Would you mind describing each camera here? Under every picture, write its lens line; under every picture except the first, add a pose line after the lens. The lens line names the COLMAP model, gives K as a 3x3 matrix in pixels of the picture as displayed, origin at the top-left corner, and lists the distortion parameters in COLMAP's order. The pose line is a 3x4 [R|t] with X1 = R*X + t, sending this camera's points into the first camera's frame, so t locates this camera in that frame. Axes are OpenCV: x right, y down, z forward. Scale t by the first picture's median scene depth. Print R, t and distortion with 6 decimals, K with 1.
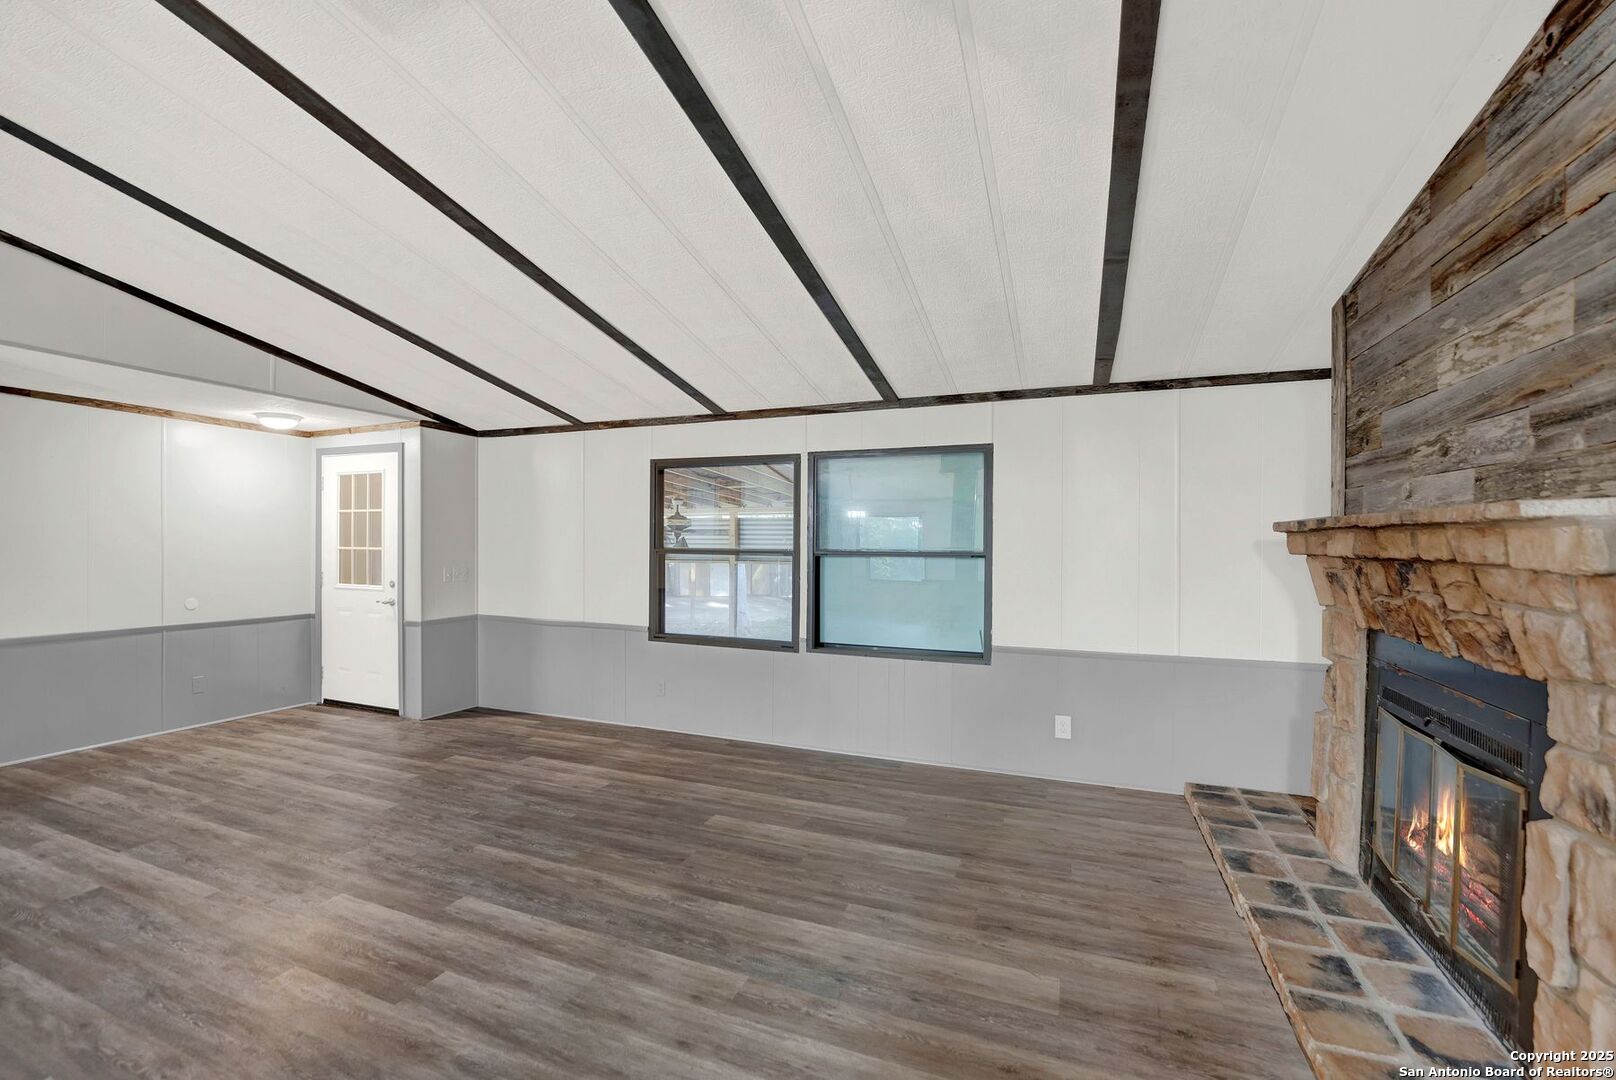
lens RADIAL K [[686.0, 0, 796.6], [0, 686.0, 544.1], [0, 0, 1]] dist [-0.026117, -0.000025]
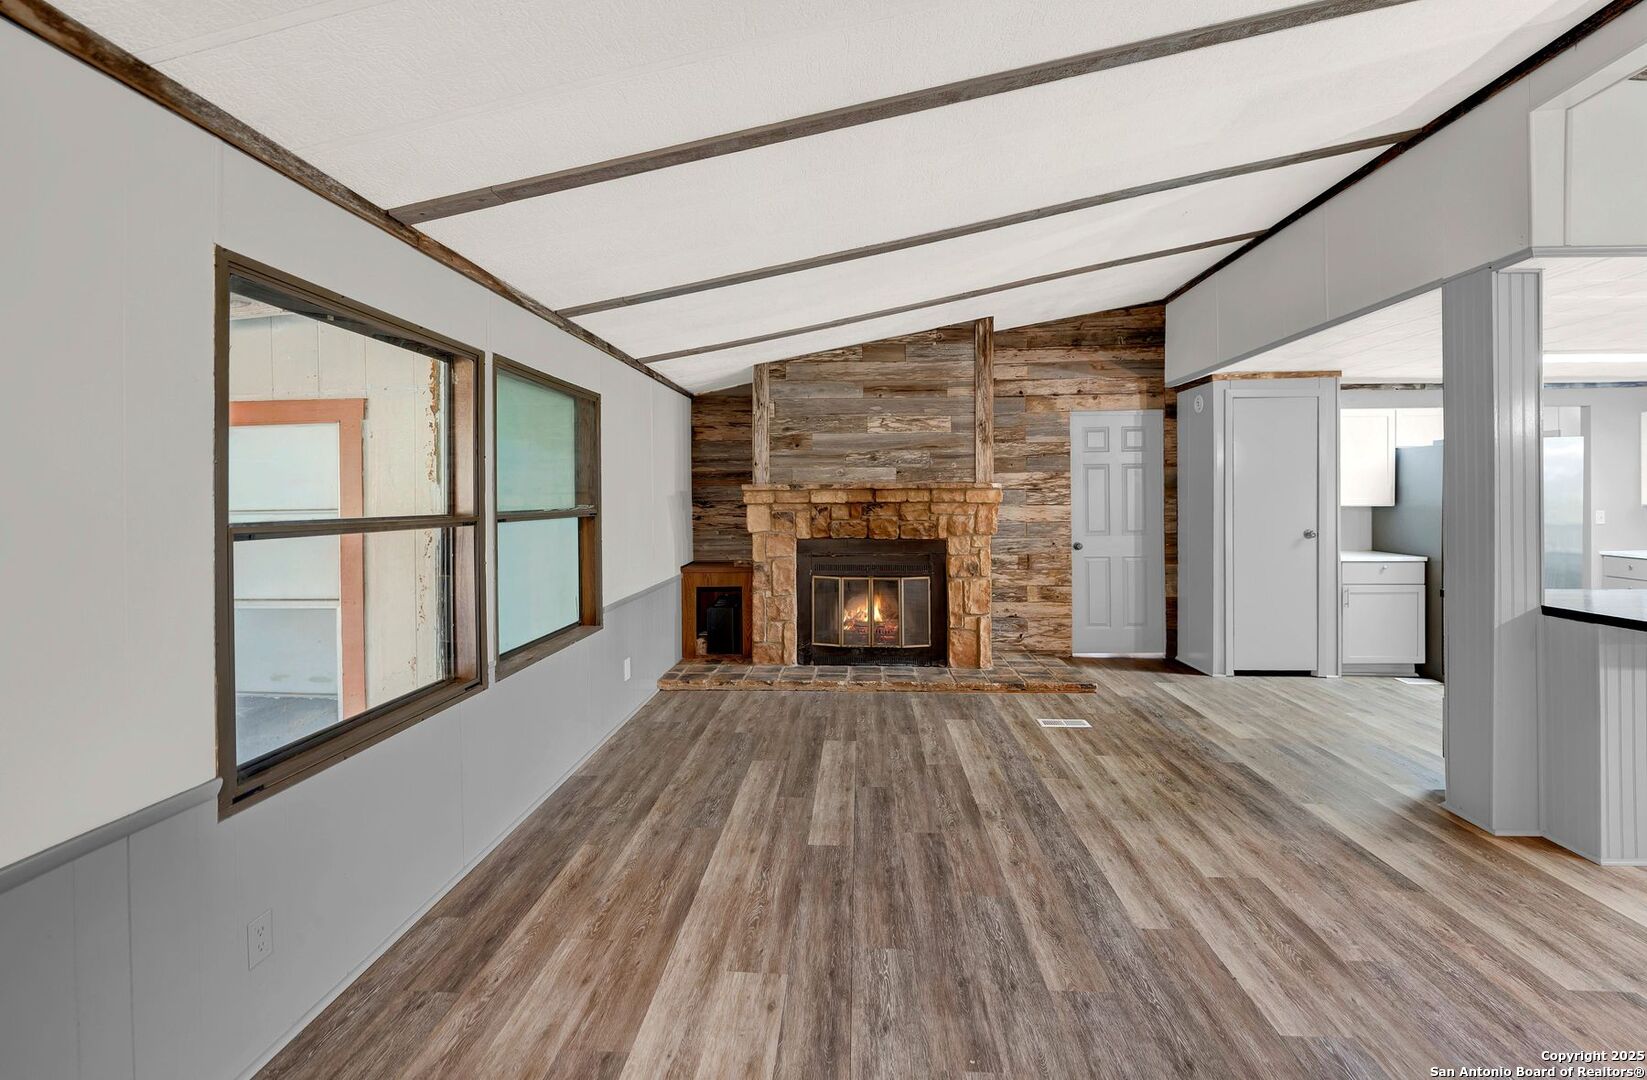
lens RADIAL K [[708.9, 0, 816.8], [0, 708.9, 492.2], [0, 0, 1]] dist [-0.023078, 0.000052]
pose [[-0.319619, 0.005031, 0.947533, -0.993709], [0.010360, 0.999945, -0.001815, -0.007850], [-0.947489, 0.009237, -0.319654, 1.388442]]
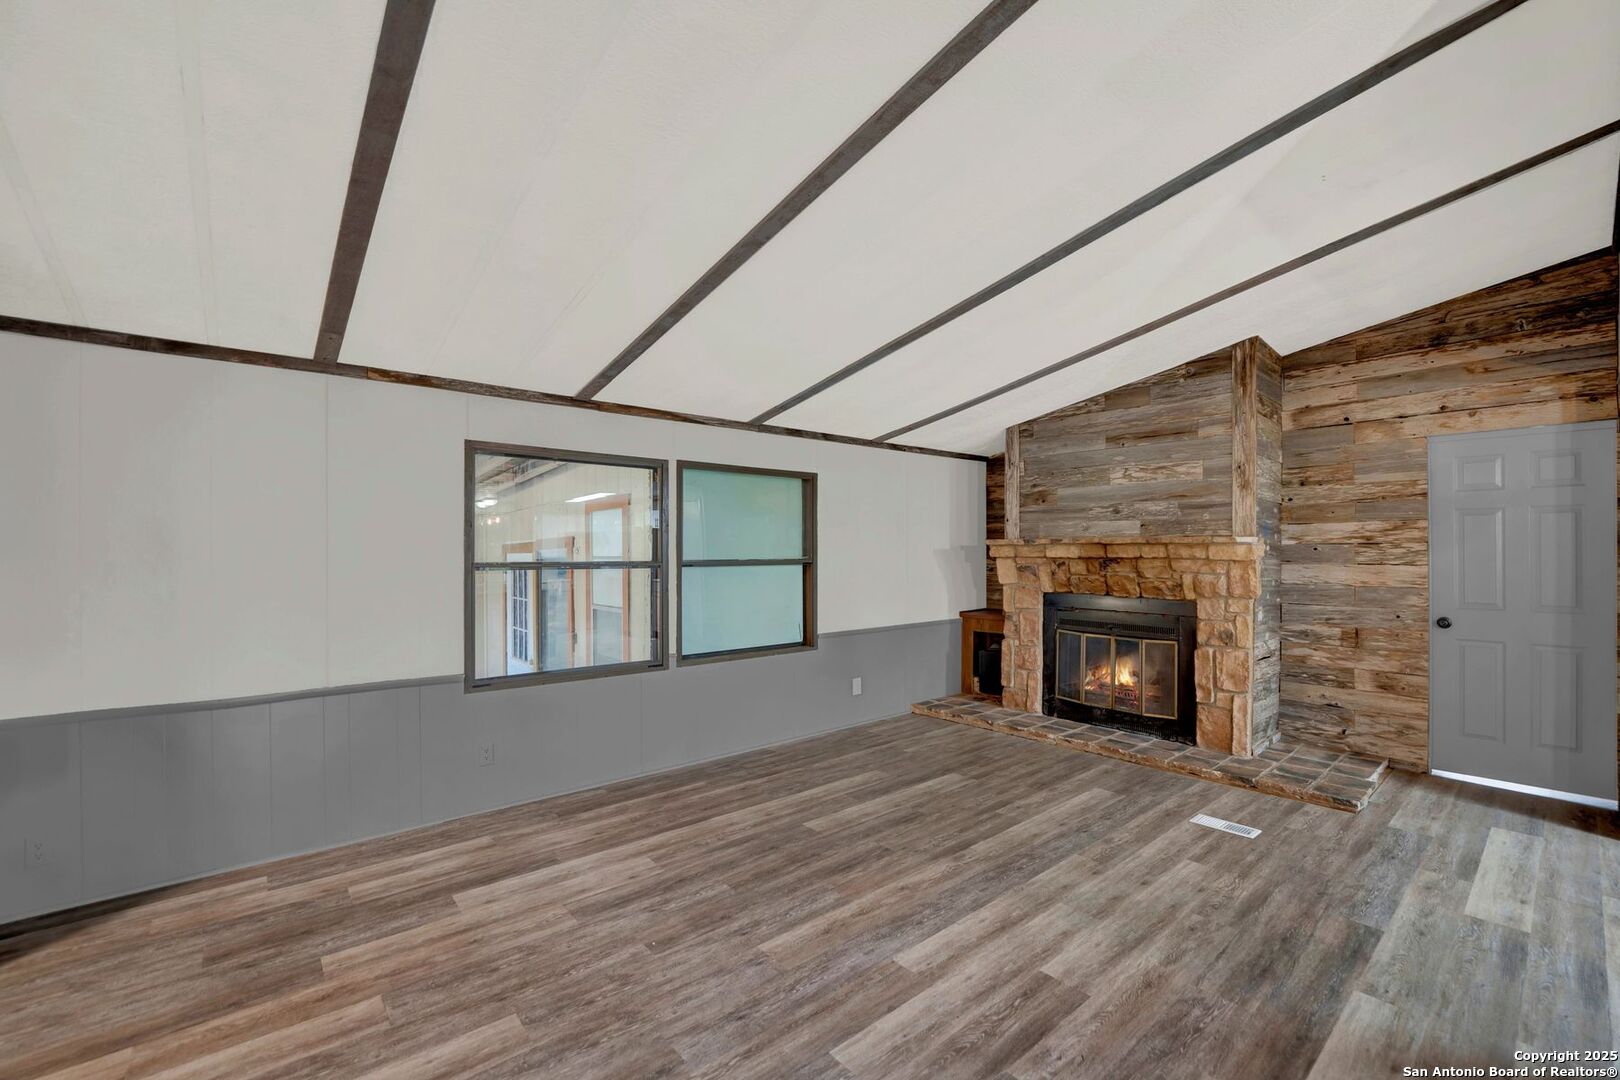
lens RADIAL K [[683.2, 0, 822.8], [0, 683.2, 543.0], [0, 0, 1]] dist [-0.025155, 0.000204]
pose [[0.446527, 0.004182, 0.894760, -1.118957], [0.006212, 0.999950, -0.007773, -0.010798], [-0.894748, 0.009029, 0.446479, 0.581531]]
